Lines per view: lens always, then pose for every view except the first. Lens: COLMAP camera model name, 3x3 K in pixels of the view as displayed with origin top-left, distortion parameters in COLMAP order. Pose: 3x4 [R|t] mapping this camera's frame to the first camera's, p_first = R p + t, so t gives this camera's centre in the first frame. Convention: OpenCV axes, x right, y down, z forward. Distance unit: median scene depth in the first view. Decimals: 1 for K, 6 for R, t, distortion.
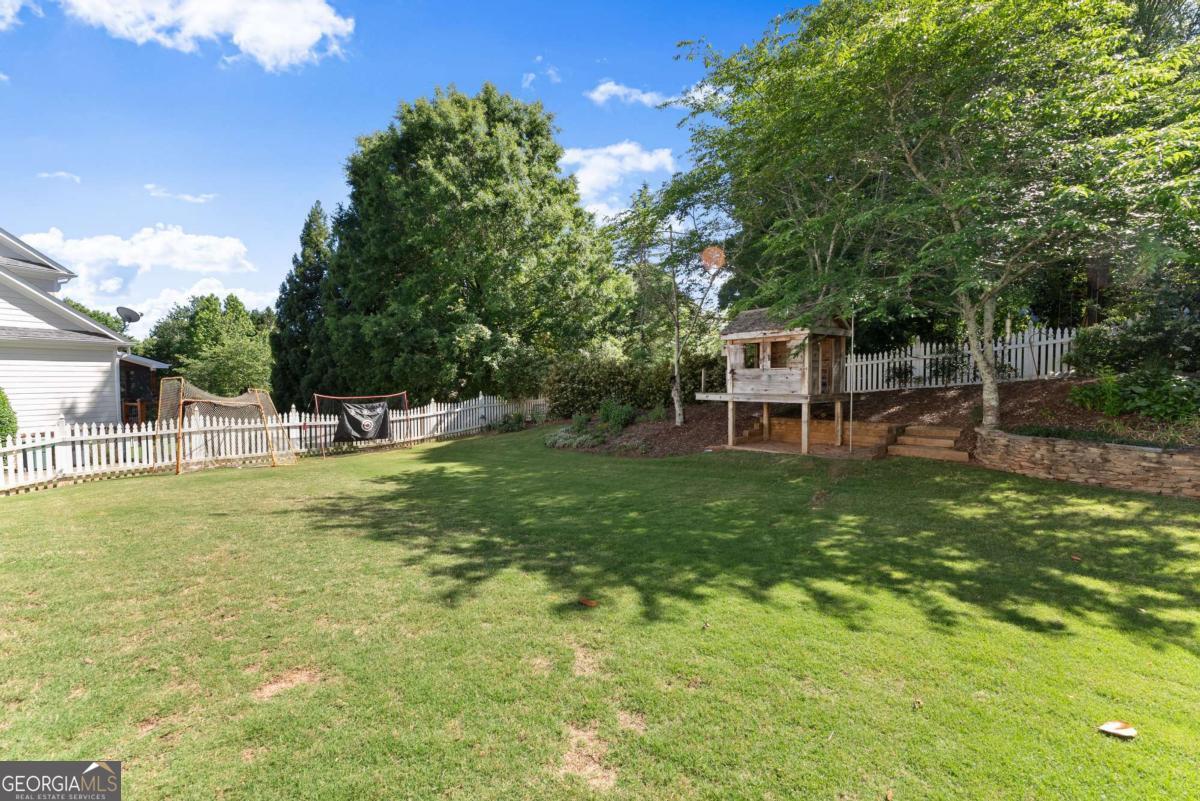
lens RADIAL K [[485.1, 0, 600.5], [0, 485.1, 399.0], [0, 0, 1]] dist [-0.004361, 0.000023]
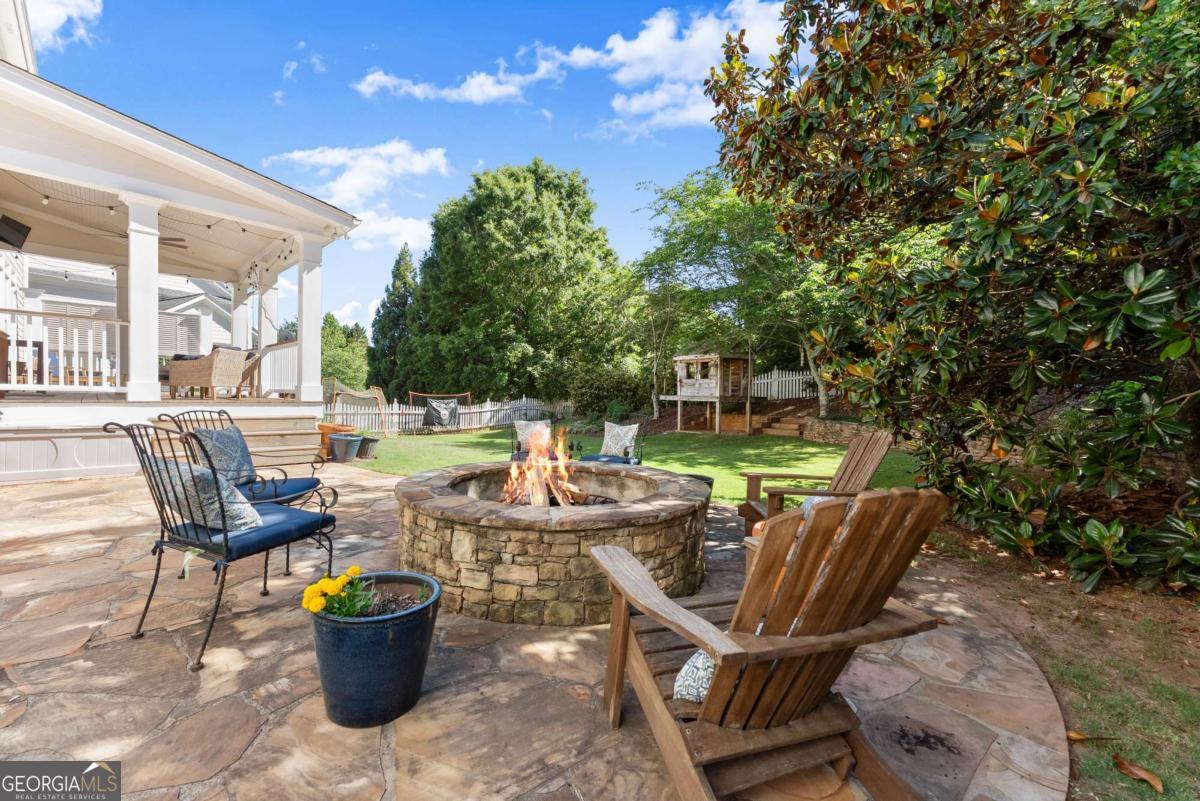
lens RADIAL K [[485.1, 0, 605.3], [0, 485.1, 402.1], [0, 0, 1]] dist [-0.004361, 0.000023]
pose [[0.994674, 0.024782, -0.100051, 0.106952], [-0.026804, 0.999462, -0.018910, 0.024583], [0.099528, 0.021491, 0.994803, -0.296109]]
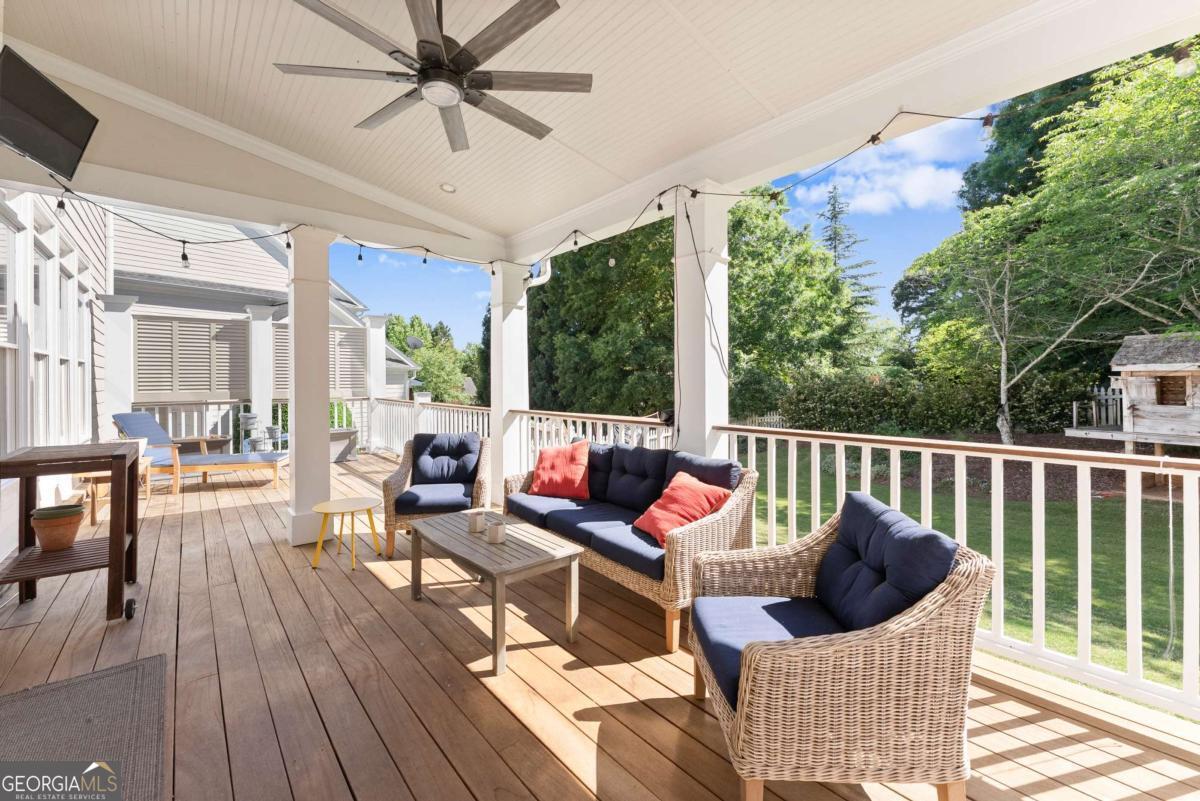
lens RADIAL K [[485.1, 0, 594.4], [0, 485.1, 390.9], [0, 0, 1]] dist [-0.004361, 0.000023]
pose [[0.979366, 0.000478, -0.202095, -0.279996], [-0.002995, 0.999922, -0.012146, -0.040575], [0.202074, 0.012501, 0.979291, -0.027863]]
